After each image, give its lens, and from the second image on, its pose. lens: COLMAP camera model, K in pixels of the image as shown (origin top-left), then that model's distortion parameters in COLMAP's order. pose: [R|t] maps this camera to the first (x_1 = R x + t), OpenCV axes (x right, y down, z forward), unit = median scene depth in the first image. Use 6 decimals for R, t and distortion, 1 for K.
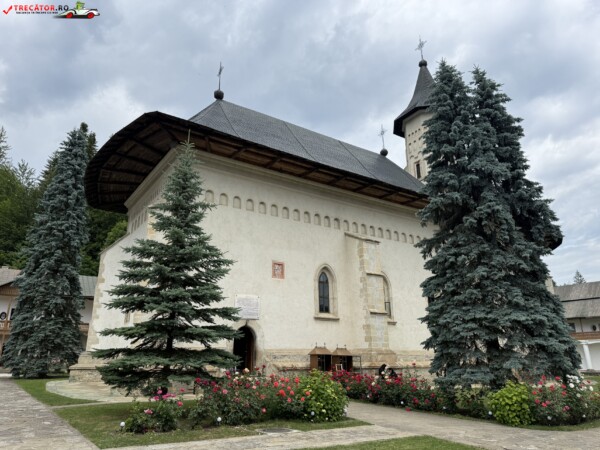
lens RADIAL K [[428.1, 0, 301.7], [0, 428.1, 222.0], [0, 0, 1]] dist [0.025625, -0.032457]
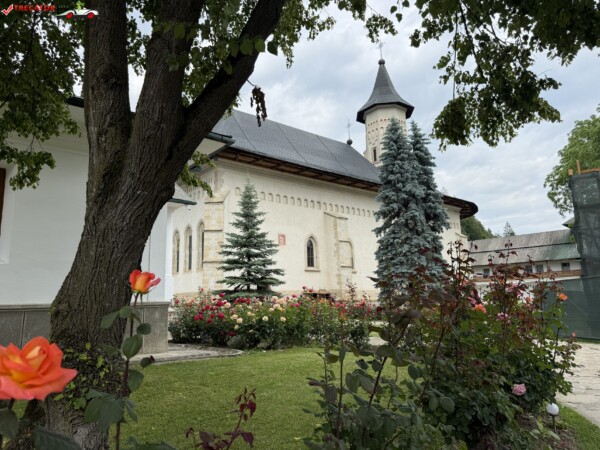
lens RADIAL K [[428.1, 0, 298.4], [0, 428.1, 225.1], [0, 0, 1]] dist [0.025625, -0.032457]
pose [[0.995387, -0.000042, 0.095944, -0.231586], [-0.012607, 0.991272, 0.131227, -0.222680], [-0.095112, -0.131831, 0.986699, -0.792347]]
